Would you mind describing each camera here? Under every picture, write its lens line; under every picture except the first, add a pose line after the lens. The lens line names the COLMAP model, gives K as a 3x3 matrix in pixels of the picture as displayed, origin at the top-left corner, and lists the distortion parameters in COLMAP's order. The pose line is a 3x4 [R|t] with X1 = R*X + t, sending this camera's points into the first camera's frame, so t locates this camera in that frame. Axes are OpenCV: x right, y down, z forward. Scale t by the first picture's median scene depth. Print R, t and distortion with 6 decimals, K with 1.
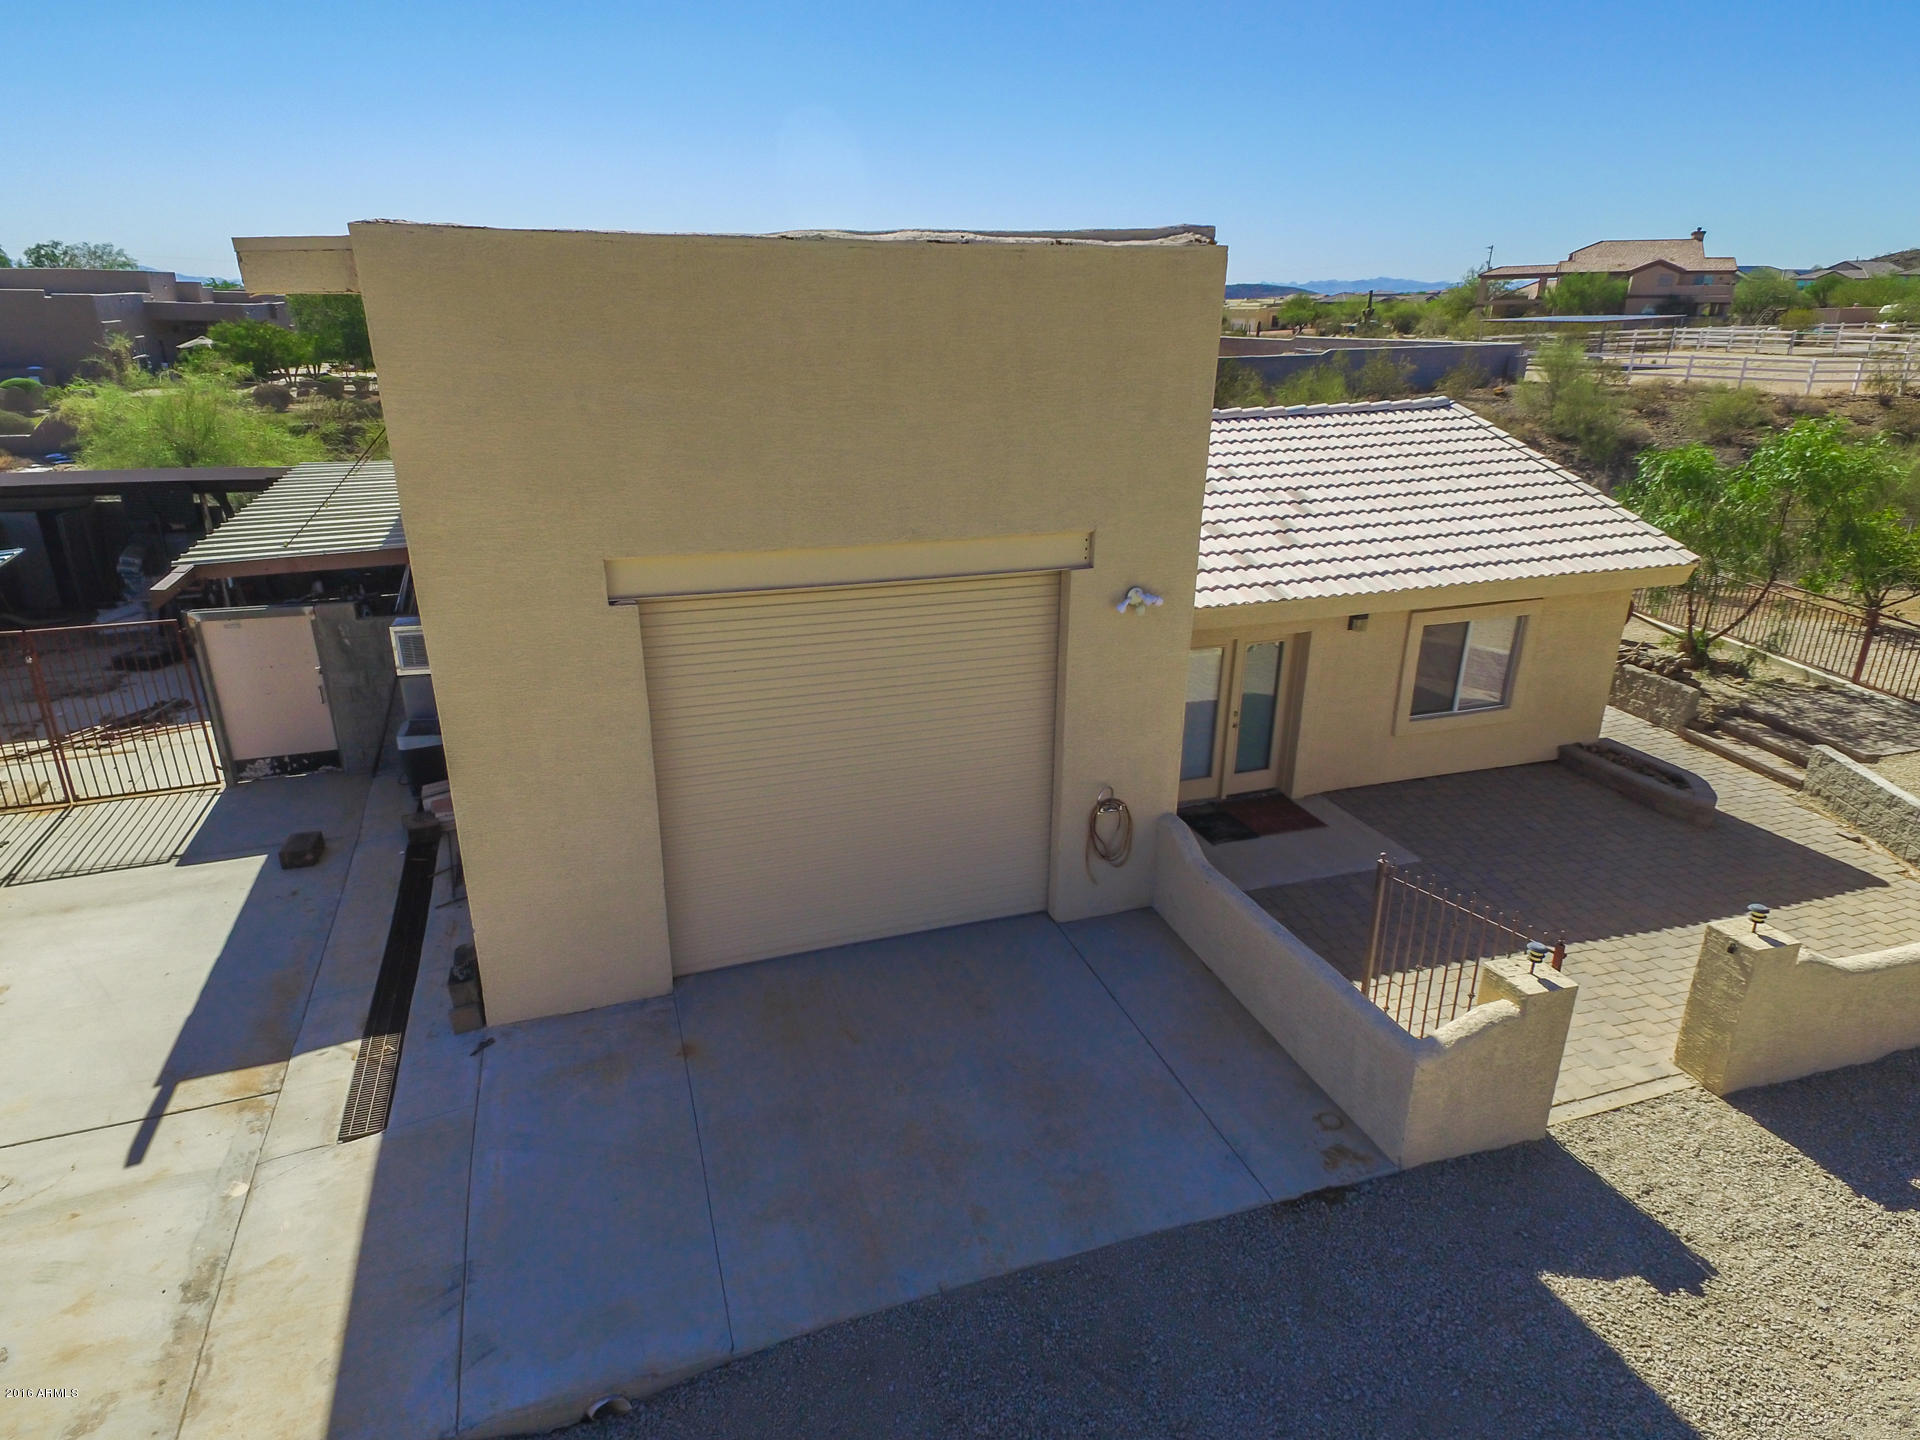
lens RADIAL K [[1091.7, 0, 960.0], [0, 1091.7, 720.0], [0, 0, 1]] dist [0.129784, -0.082769]
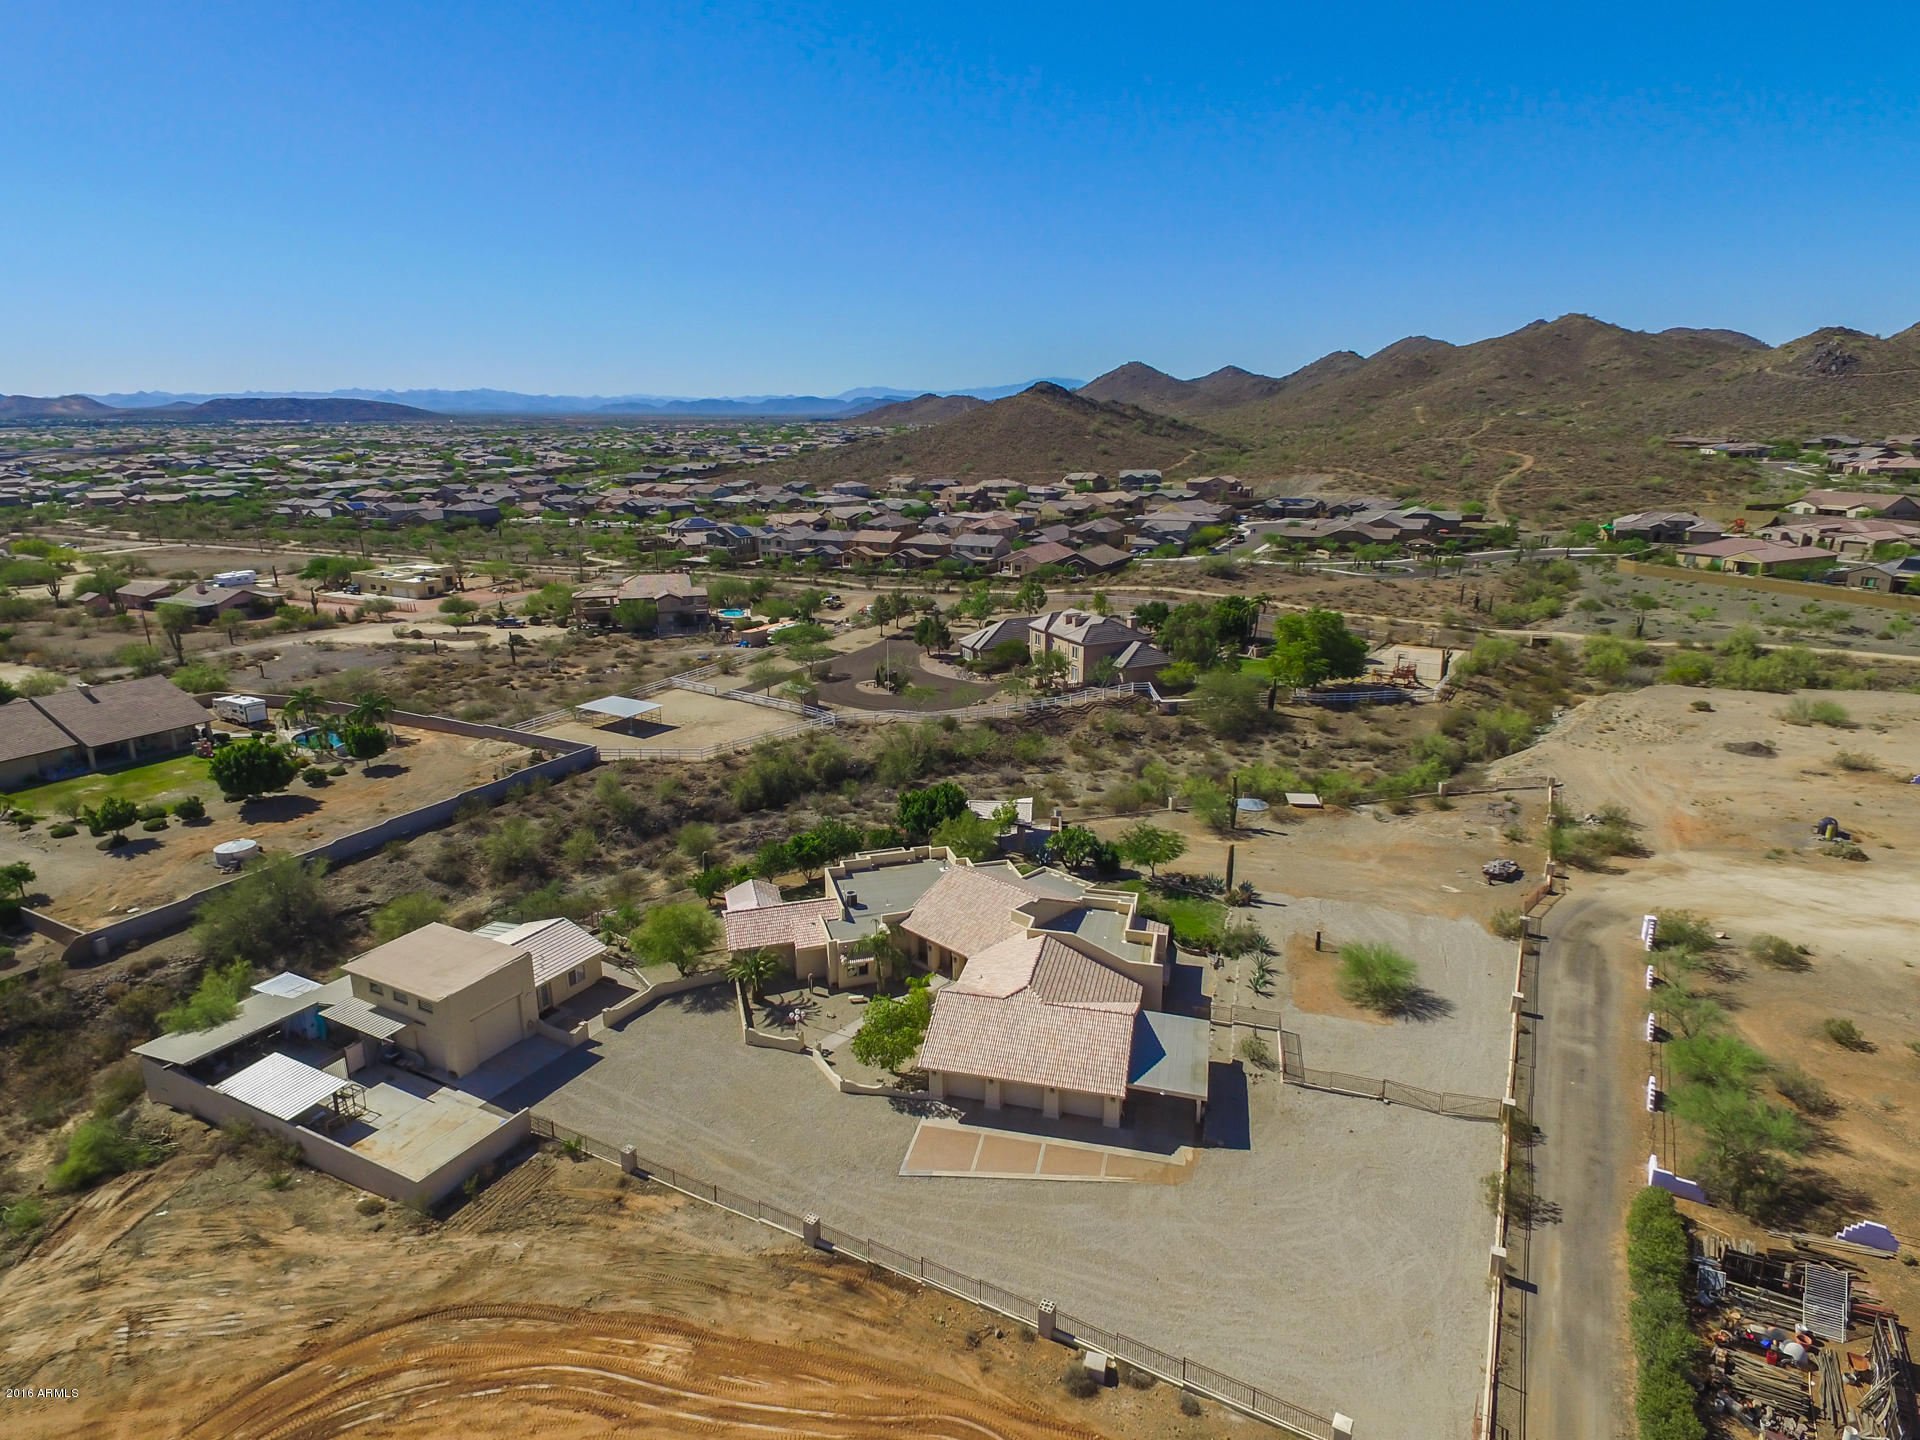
lens RADIAL K [[1091.7, 0, 960.0], [0, 1091.7, 720.0], [0, 0, 1]] dist [0.129784, -0.082769]
pose [[0.751610, -0.185820, 0.632893, -1.613661], [0.240976, 0.970530, -0.001226, -0.920480], [-0.614014, 0.153434, 0.774238, -5.375020]]
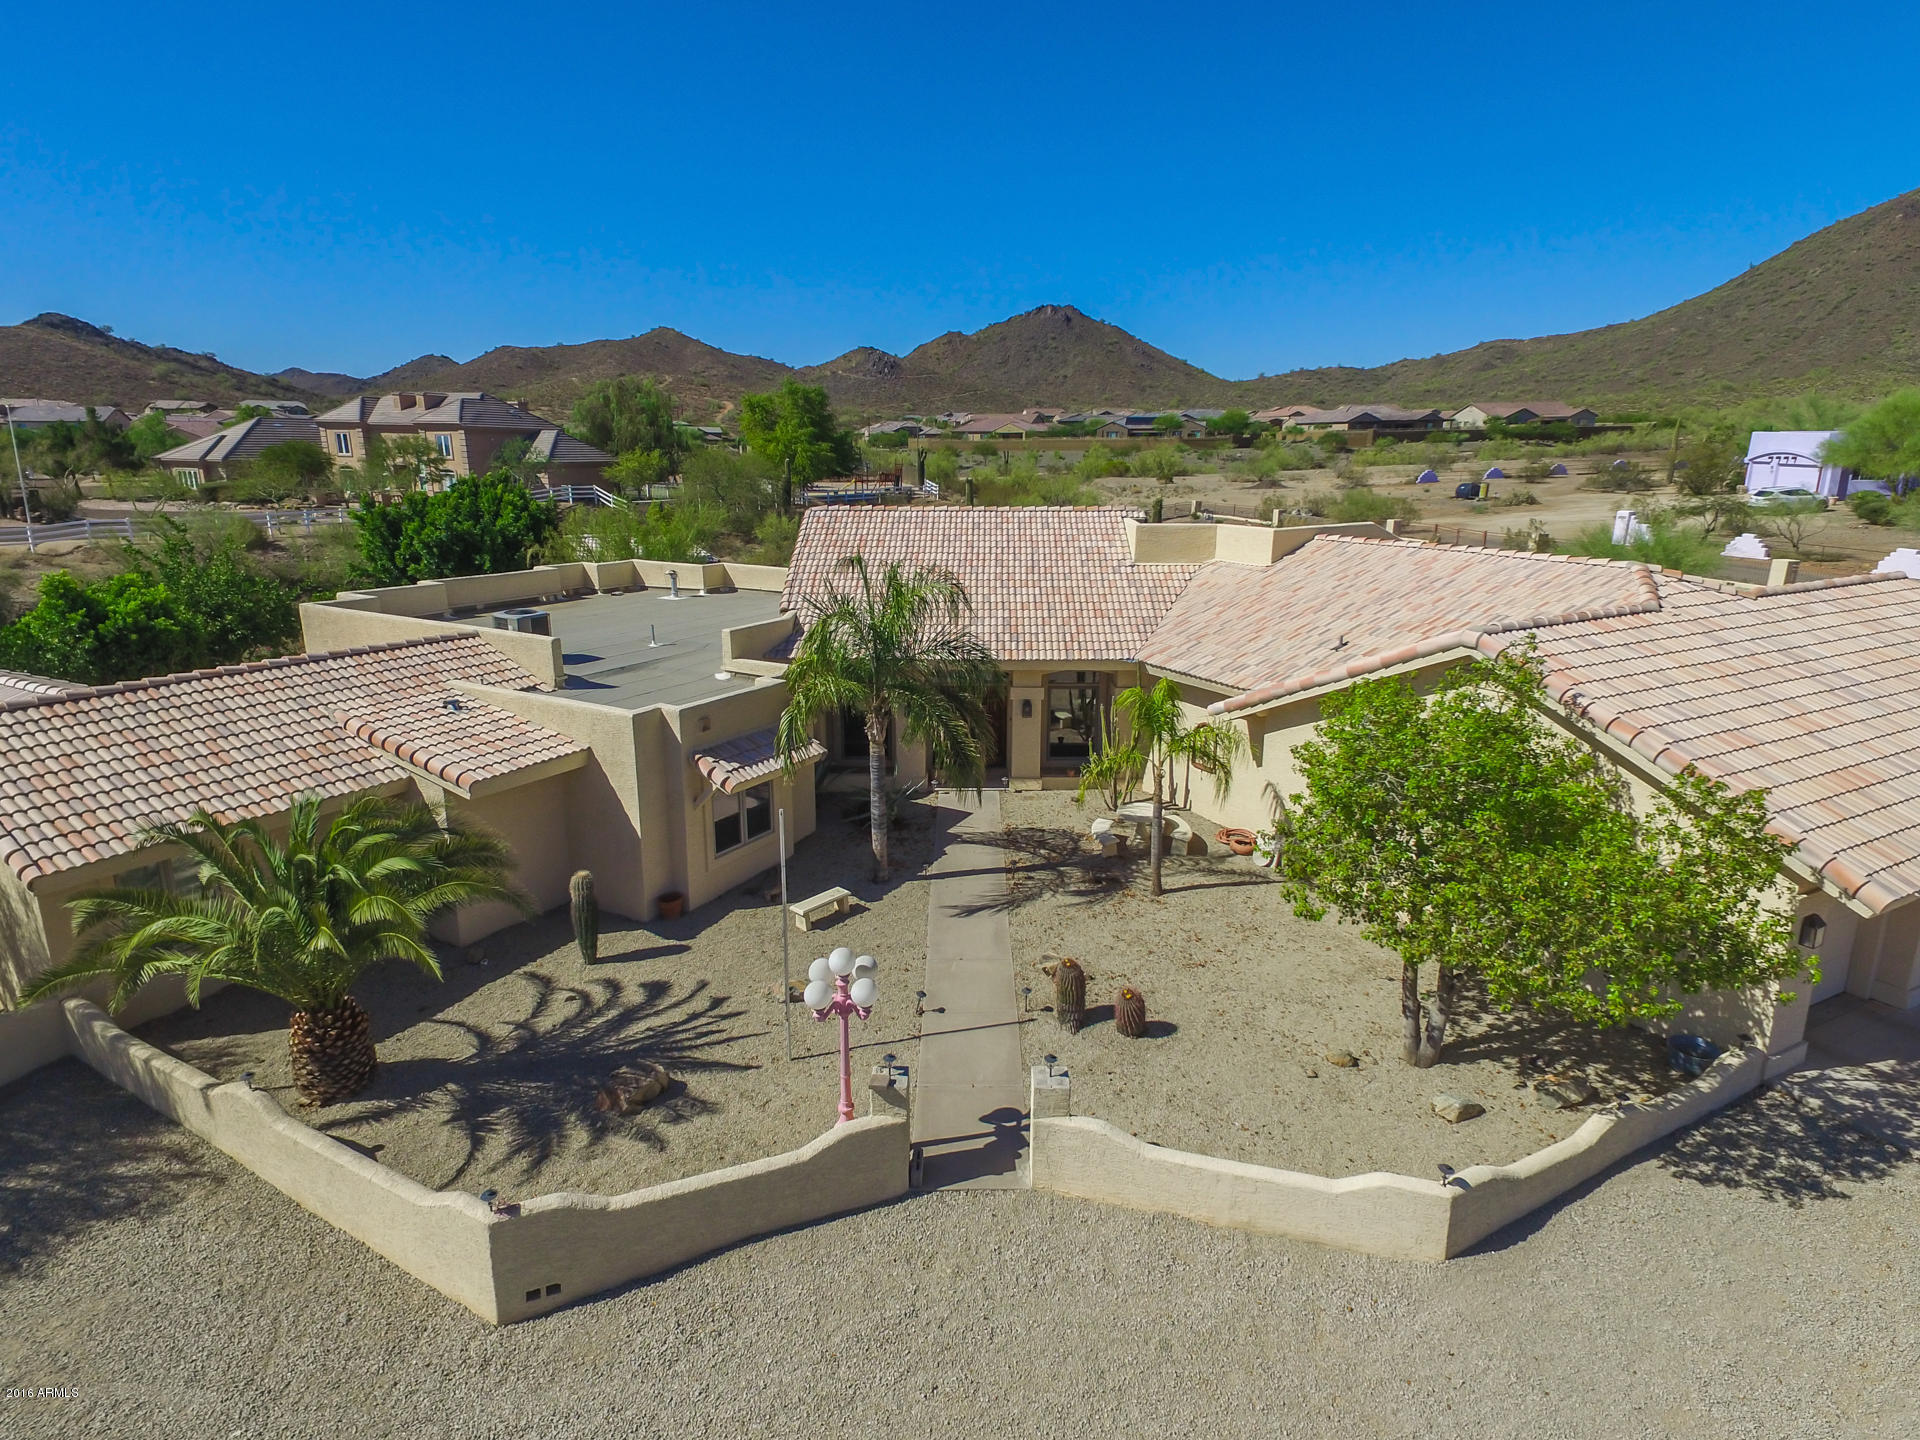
lens RADIAL K [[1091.7, 0, 960.0], [0, 1091.7, 720.0], [0, 0, 1]] dist [0.129784, -0.082769]
pose [[0.107945, -0.254602, 0.961003, 0.230818], [0.348447, 0.915020, 0.203280, -0.024026], [-0.931092, 0.312916, 0.187487, -0.581232]]
